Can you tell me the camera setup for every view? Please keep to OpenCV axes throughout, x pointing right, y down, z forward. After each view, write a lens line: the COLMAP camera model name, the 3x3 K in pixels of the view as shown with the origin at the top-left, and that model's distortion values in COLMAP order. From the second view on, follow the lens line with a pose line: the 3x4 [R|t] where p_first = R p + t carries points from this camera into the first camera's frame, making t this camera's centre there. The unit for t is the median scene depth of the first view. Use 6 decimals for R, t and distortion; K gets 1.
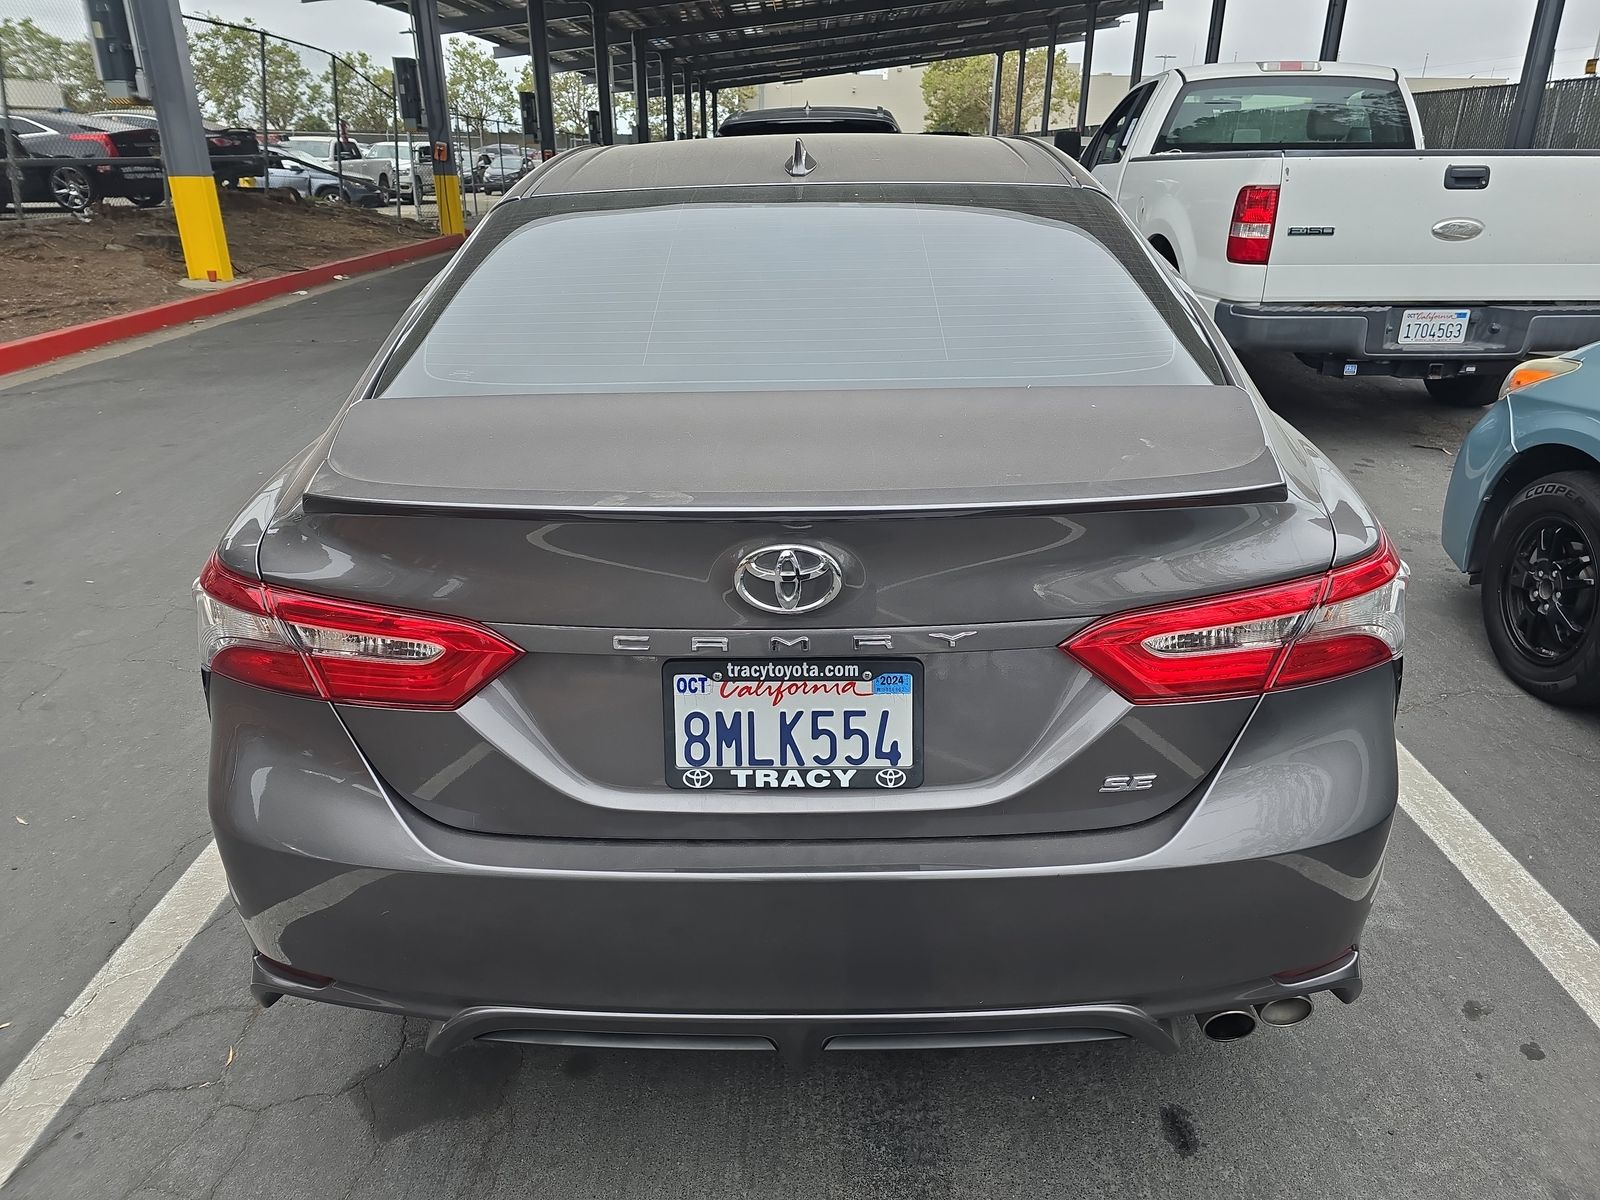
lens RADIAL K [[1100.8, 0, 790.8], [0, 1100.8, 593.9], [0, 0, 1]] dist [0.046841, -0.039900]
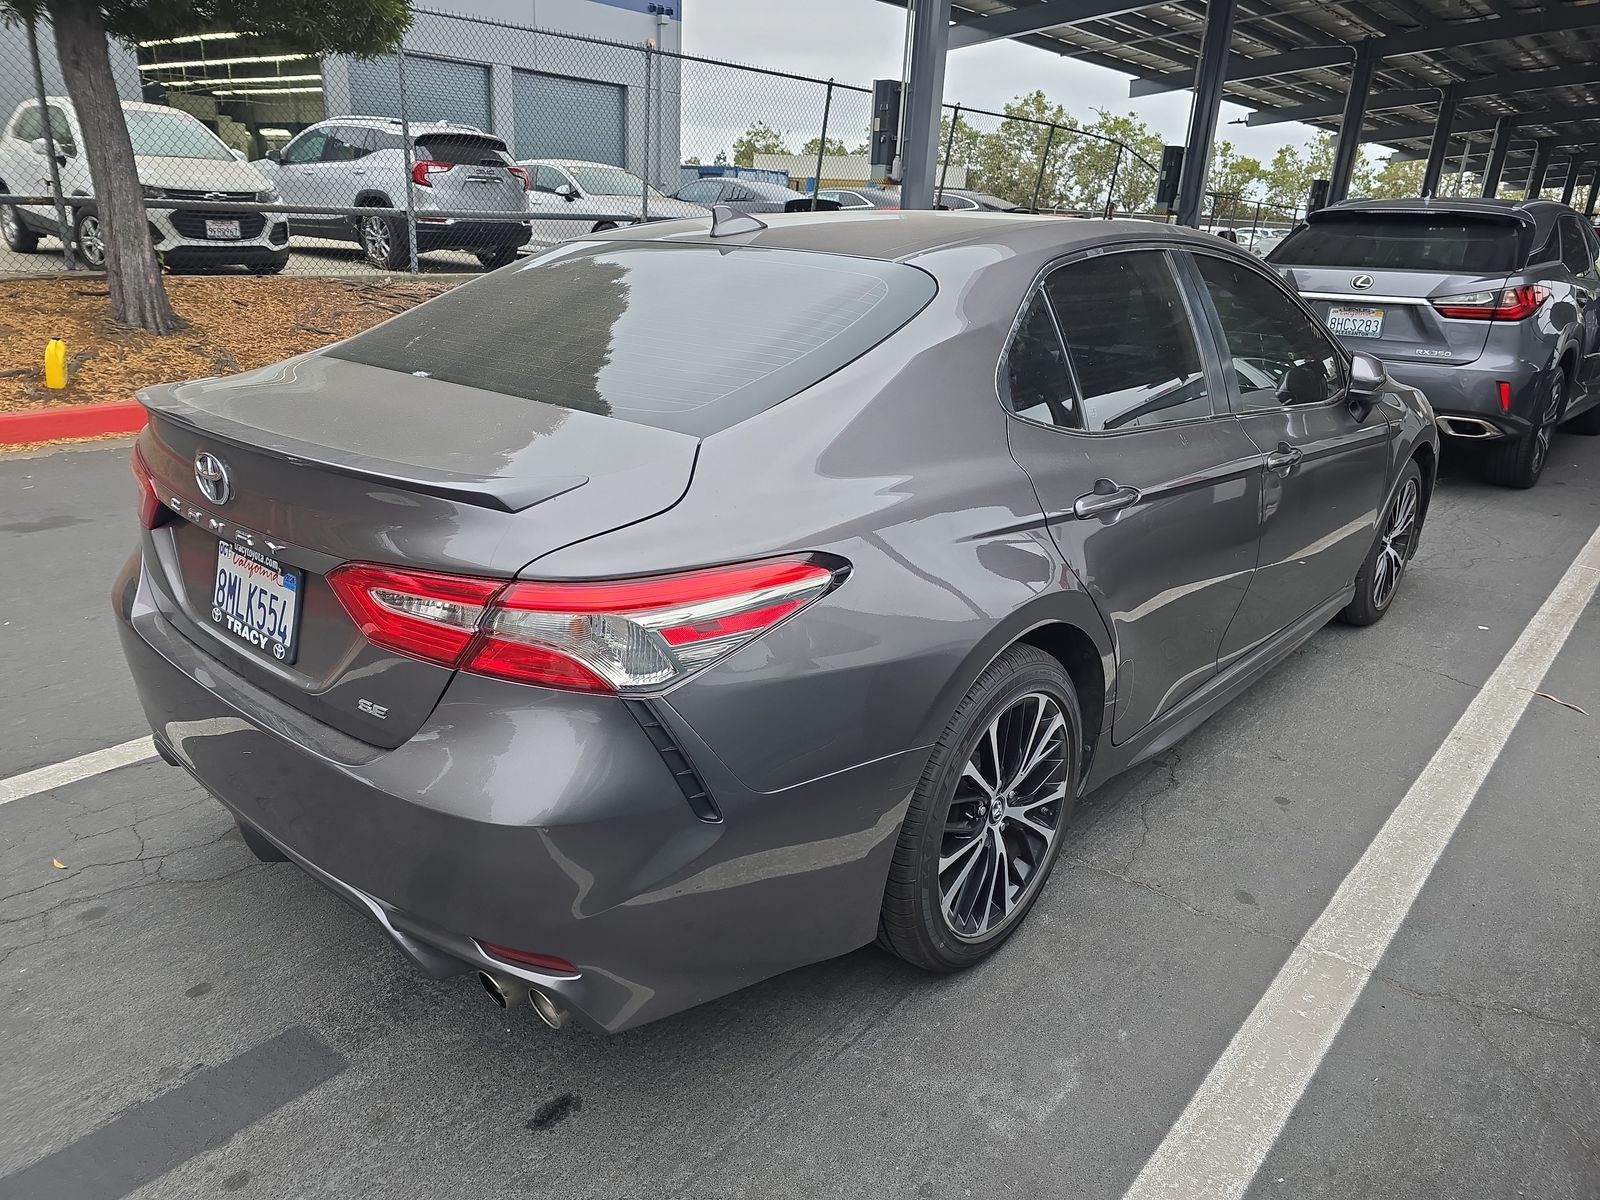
lens RADIAL K [[1100.8, 0, 790.8], [0, 1100.8, 593.9], [0, 0, 1]] dist [0.046841, -0.039900]
pose [[0.757024, 0.249402, -0.603915, 0.180945], [-0.289133, 0.956731, 0.032670, -0.016625], [0.585933, 0.149880, 0.796379, 0.036124]]
